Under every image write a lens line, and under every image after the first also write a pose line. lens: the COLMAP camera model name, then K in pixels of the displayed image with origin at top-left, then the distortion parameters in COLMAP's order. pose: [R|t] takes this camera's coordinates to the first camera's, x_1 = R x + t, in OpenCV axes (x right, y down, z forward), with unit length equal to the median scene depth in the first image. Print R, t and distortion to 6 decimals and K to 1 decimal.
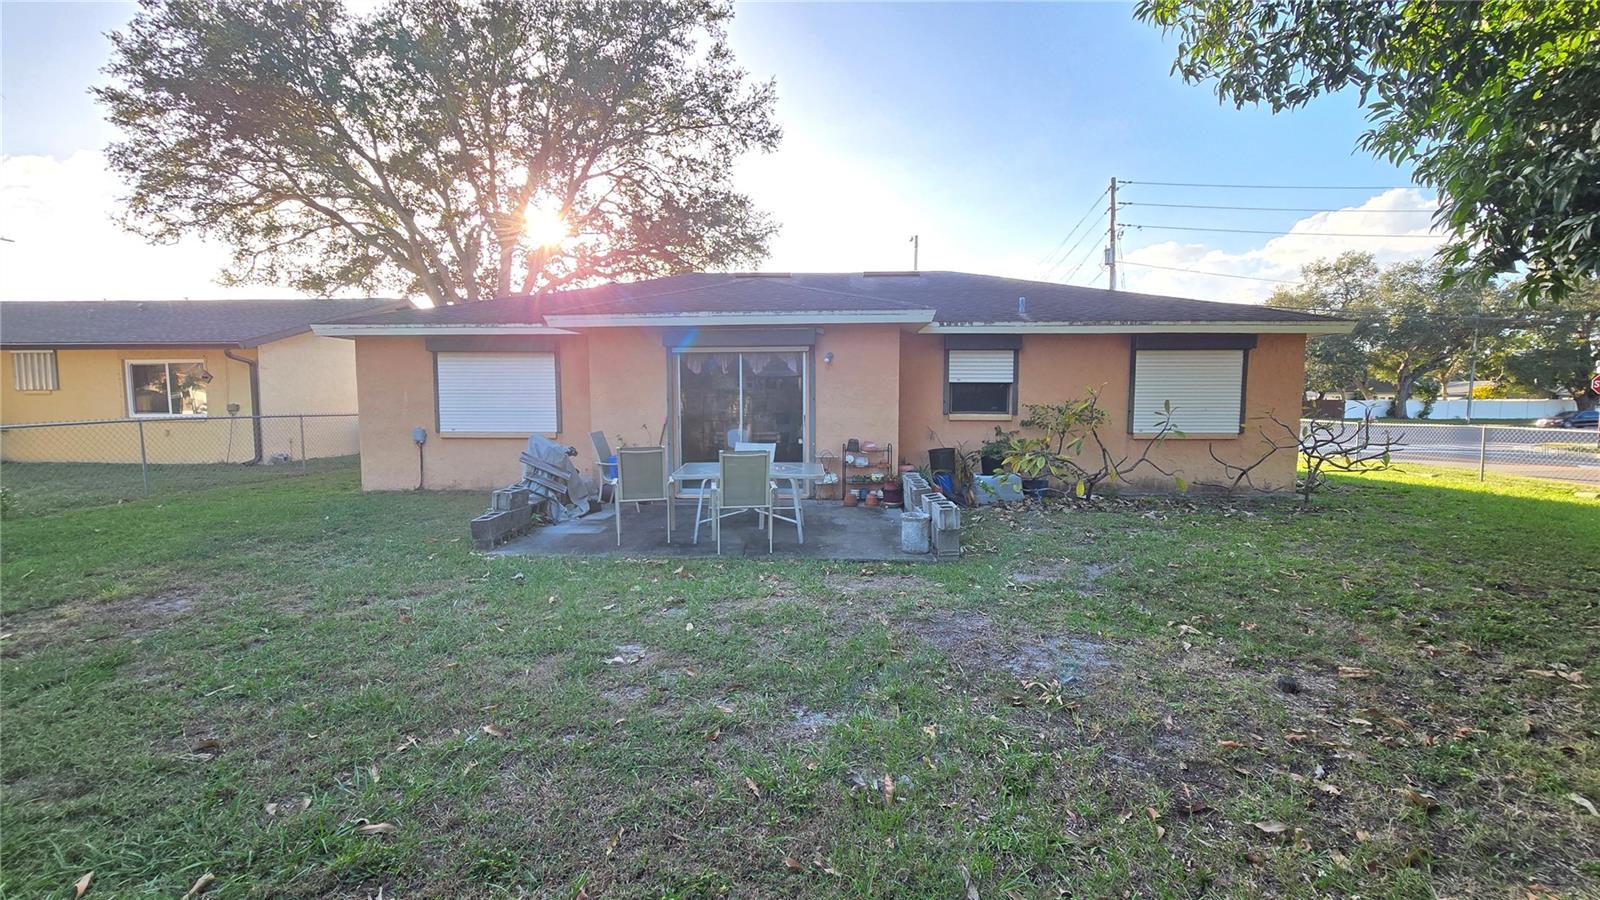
lens RADIAL K [[666.1, 0, 800.0], [0, 666.1, 450.0], [0, 0, 1]] dist [-0.000140, 0.000144]
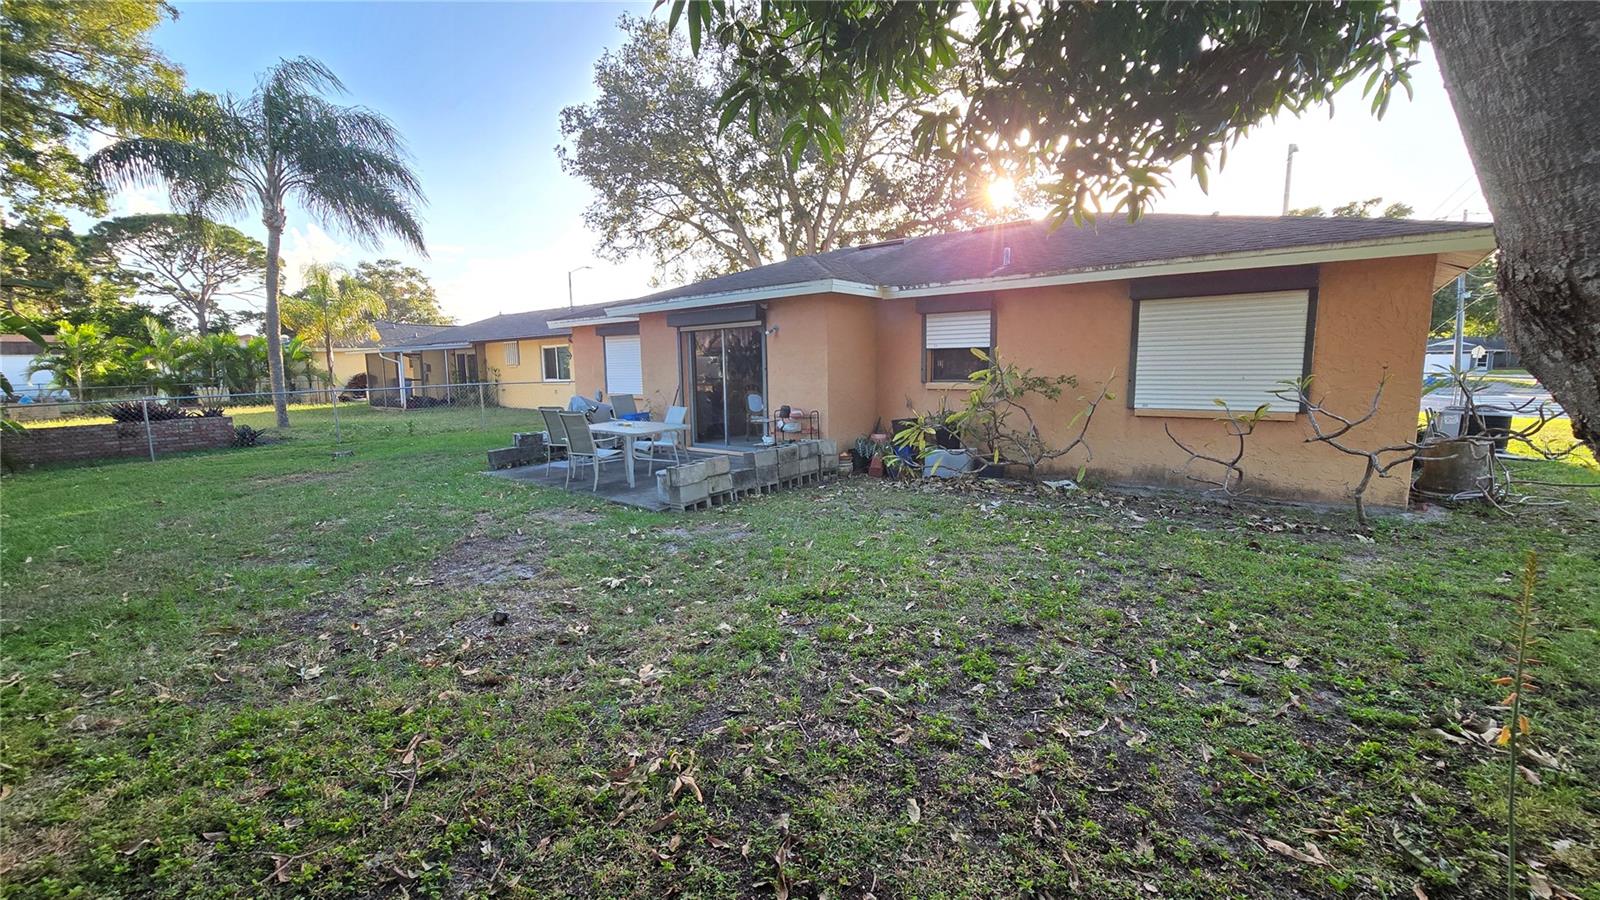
lens RADIAL K [[666.1, 0, 800.0], [0, 666.1, 450.0], [0, 0, 1]] dist [-0.000140, 0.000144]
pose [[0.792517, 0.066449, -0.606219, 0.667953], [-0.033405, 0.997284, 0.065644, -0.014617], [0.608934, -0.031774, 0.792584, 0.139669]]
